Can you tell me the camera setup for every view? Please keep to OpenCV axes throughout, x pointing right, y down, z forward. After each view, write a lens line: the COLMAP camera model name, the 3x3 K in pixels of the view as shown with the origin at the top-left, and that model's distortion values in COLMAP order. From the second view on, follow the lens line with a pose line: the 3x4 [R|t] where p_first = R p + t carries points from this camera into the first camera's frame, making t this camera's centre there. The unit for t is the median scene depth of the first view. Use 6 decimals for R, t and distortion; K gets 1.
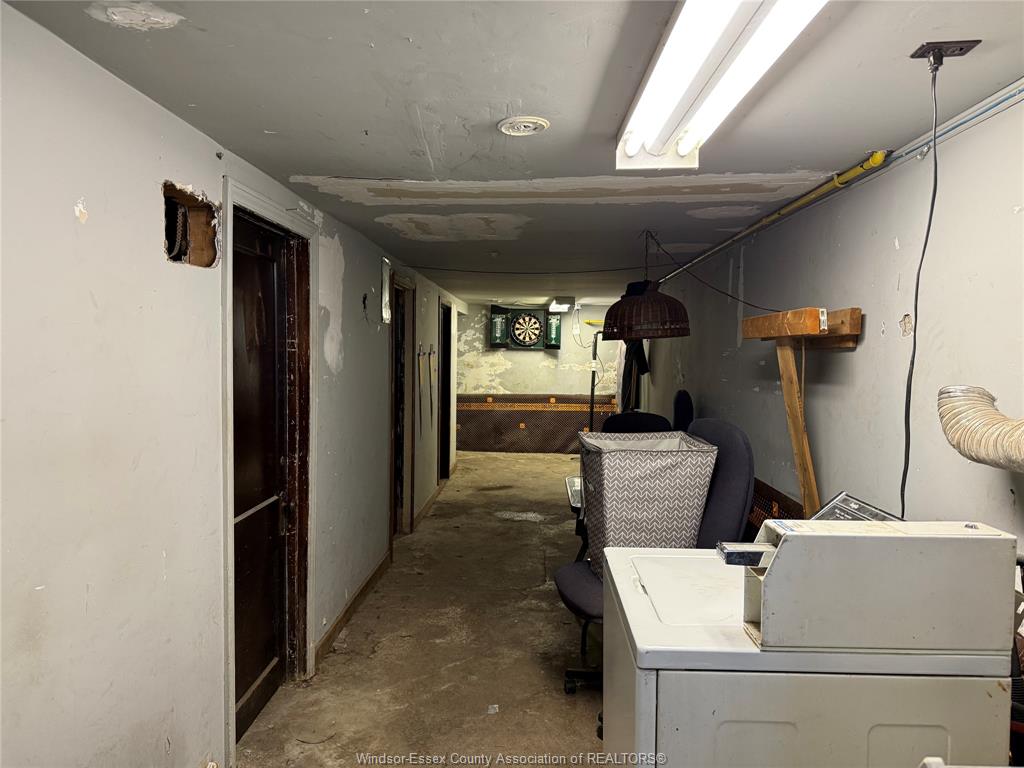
lens RADIAL K [[728.8, 0, 514.6], [0, 728.8, 385.8], [0, 0, 1]] dist [0.045601, -0.051077]
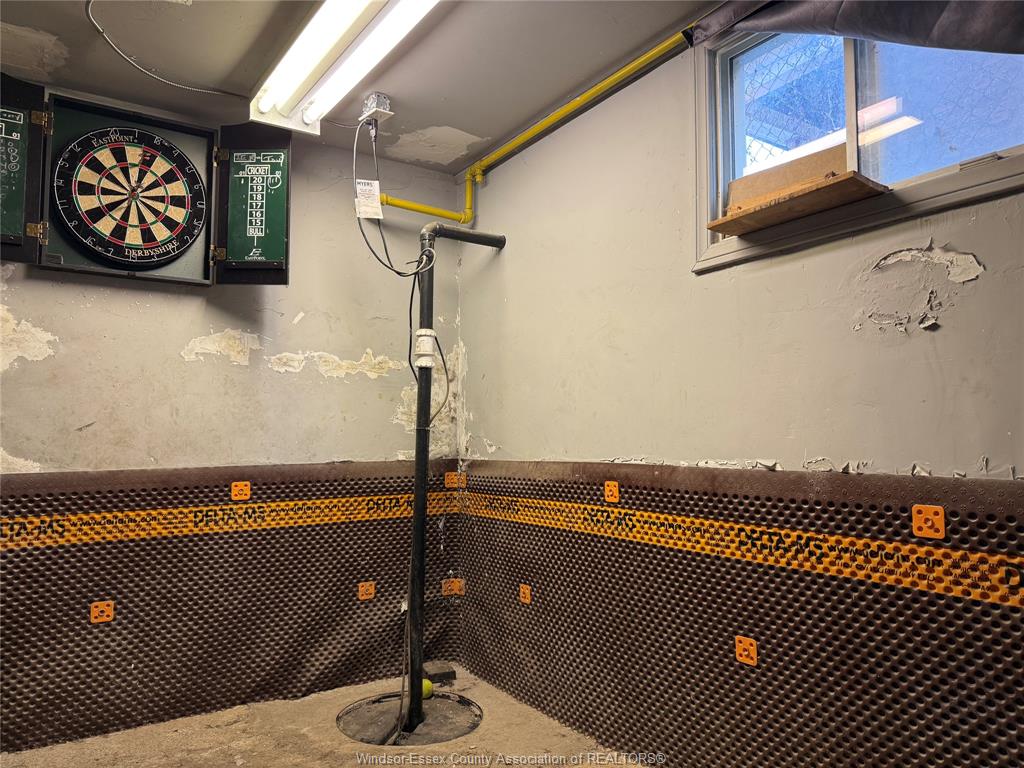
lens RADIAL K [[728.8, 0, 513.1], [0, 728.8, 394.0], [0, 0, 1]] dist [0.045601, -0.051077]
pose [[0.796845, 0.019148, 0.603881, -0.028231], [0.051876, 0.993638, -0.099959, 0.017270], [-0.601953, 0.110979, 0.790782, 0.750524]]
